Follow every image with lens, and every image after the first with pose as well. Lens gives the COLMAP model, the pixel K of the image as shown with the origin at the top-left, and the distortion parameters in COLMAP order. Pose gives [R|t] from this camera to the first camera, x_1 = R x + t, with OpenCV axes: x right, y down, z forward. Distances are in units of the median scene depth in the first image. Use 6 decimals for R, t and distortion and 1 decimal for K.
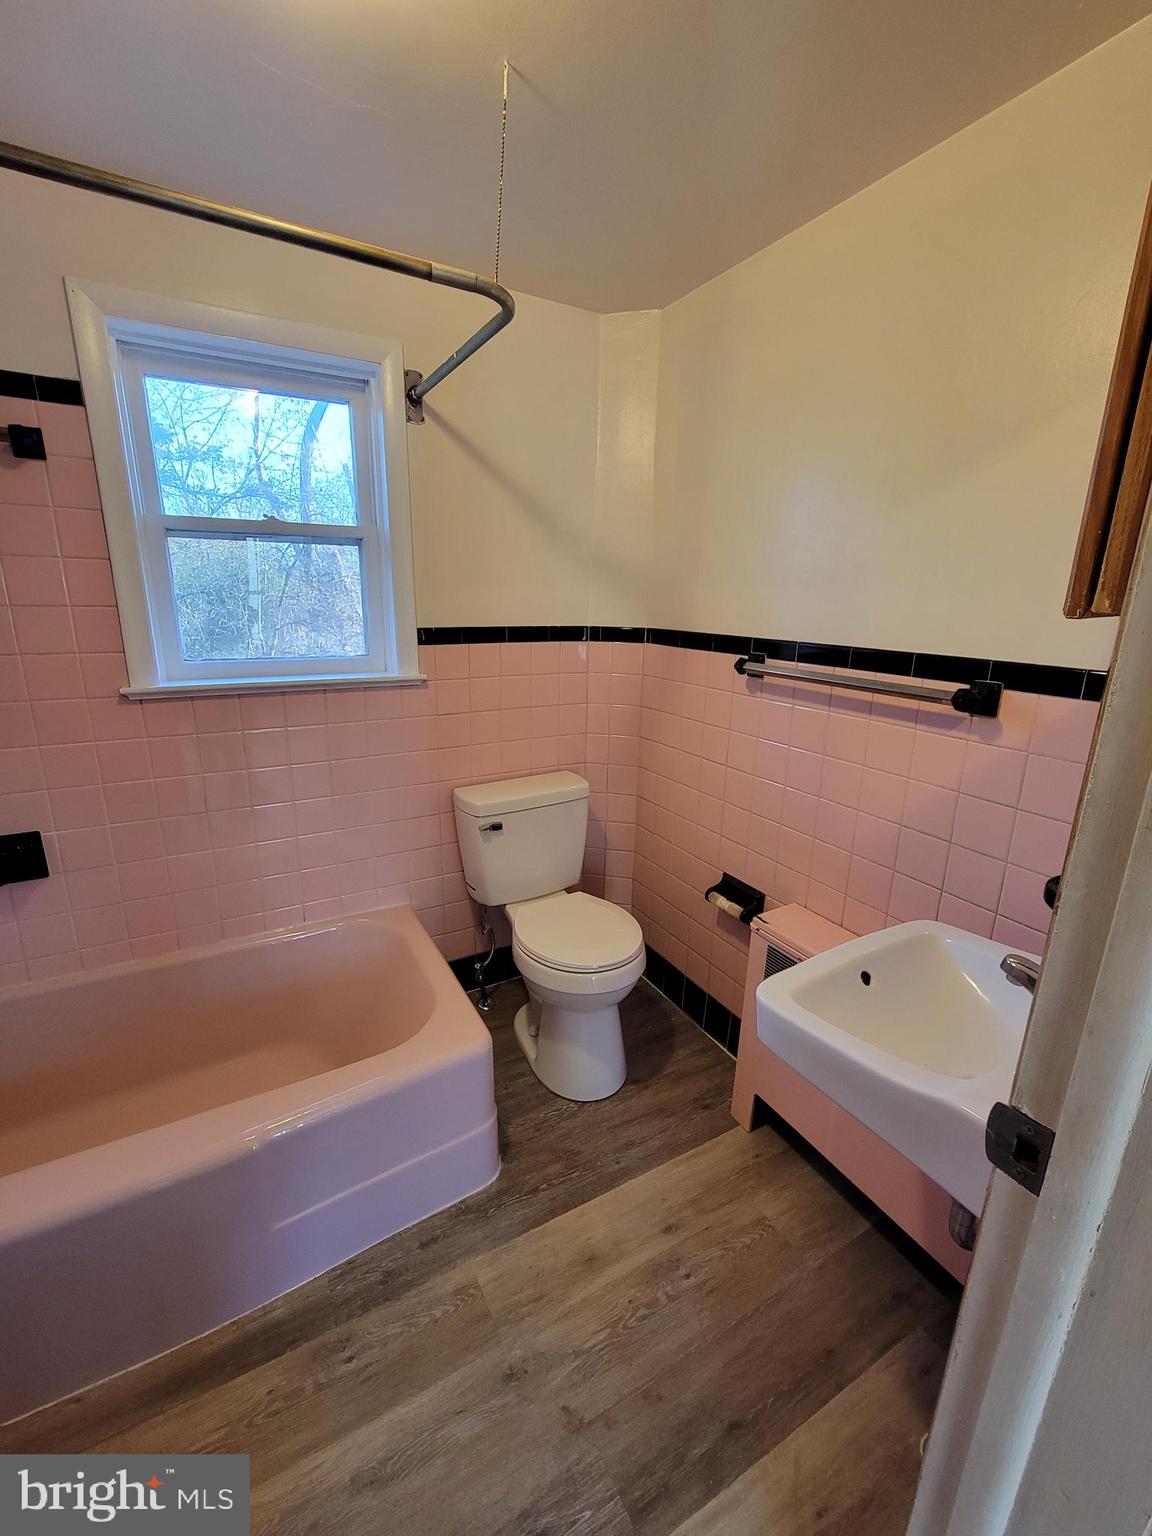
lens RADIAL K [[651.8, 0, 585.5], [0, 651.8, 735.2], [0, 0, 1]] dist [0.001128, -0.004832]
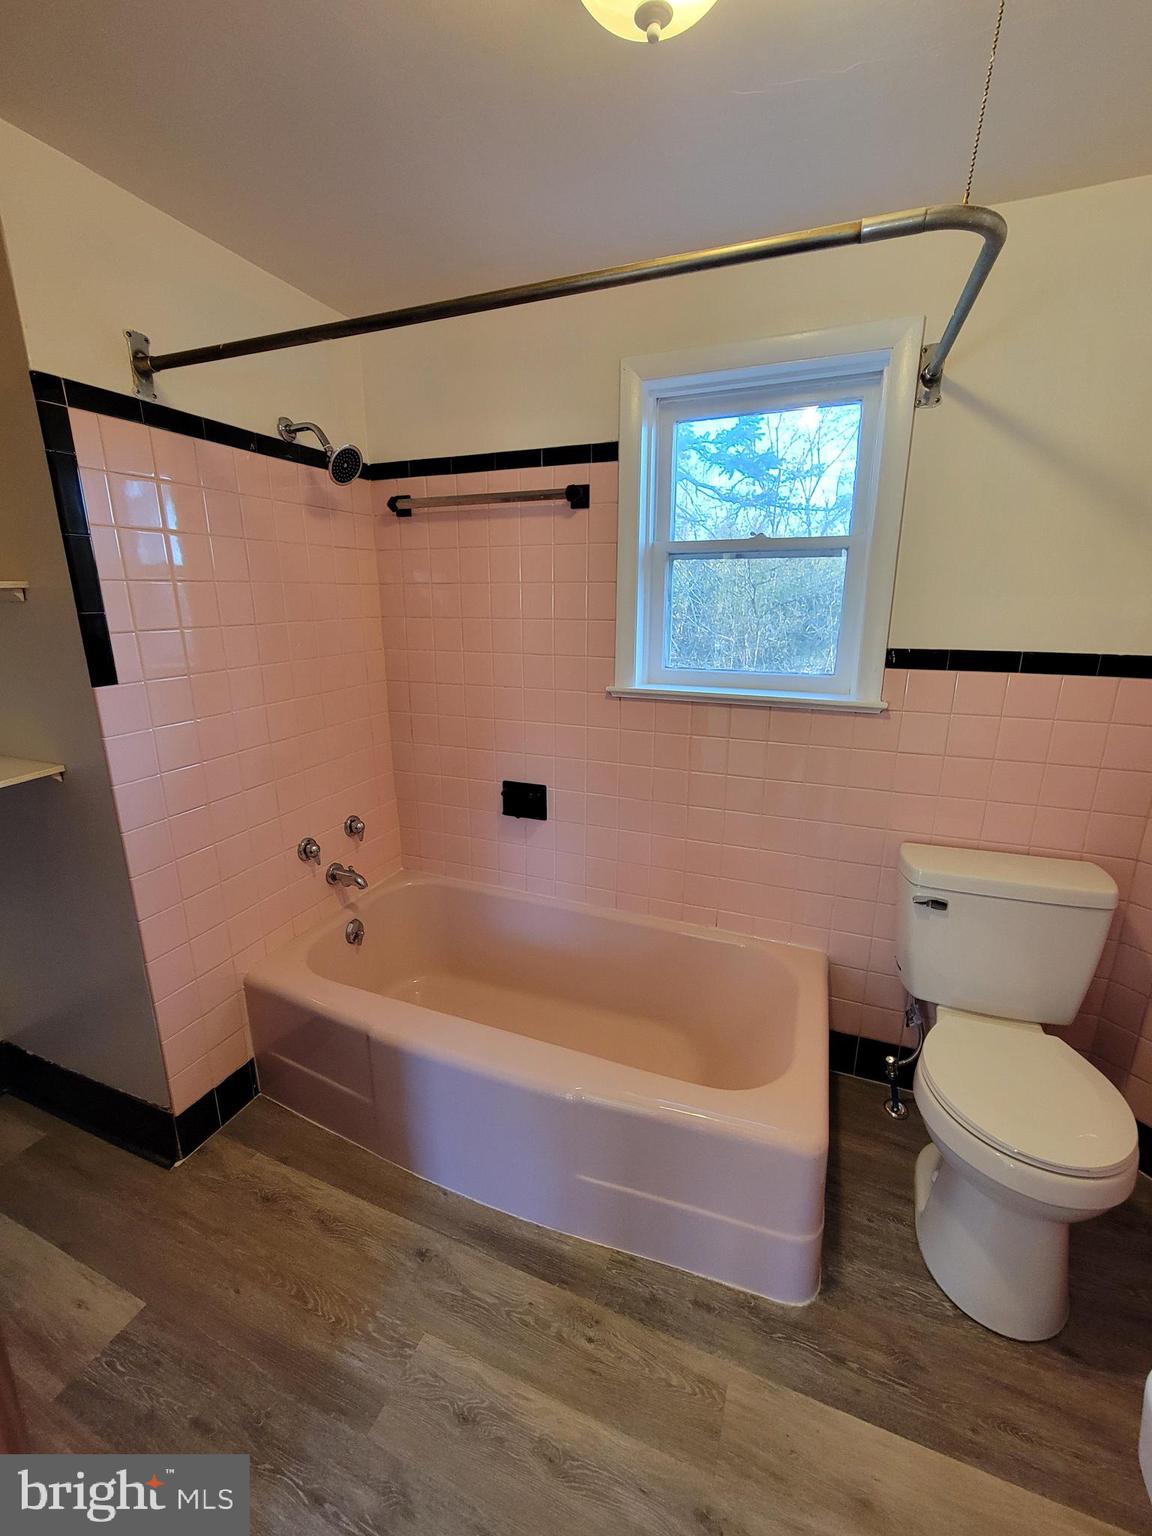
lens RADIAL K [[651.8, 0, 585.5], [0, 651.8, 735.2], [0, 0, 1]] dist [0.001128, -0.004832]
pose [[0.603622, 0.154863, -0.782086, 0.236657], [-0.158091, 0.984724, 0.072972, -0.063305], [0.781440, 0.079594, 0.618883, 0.202842]]
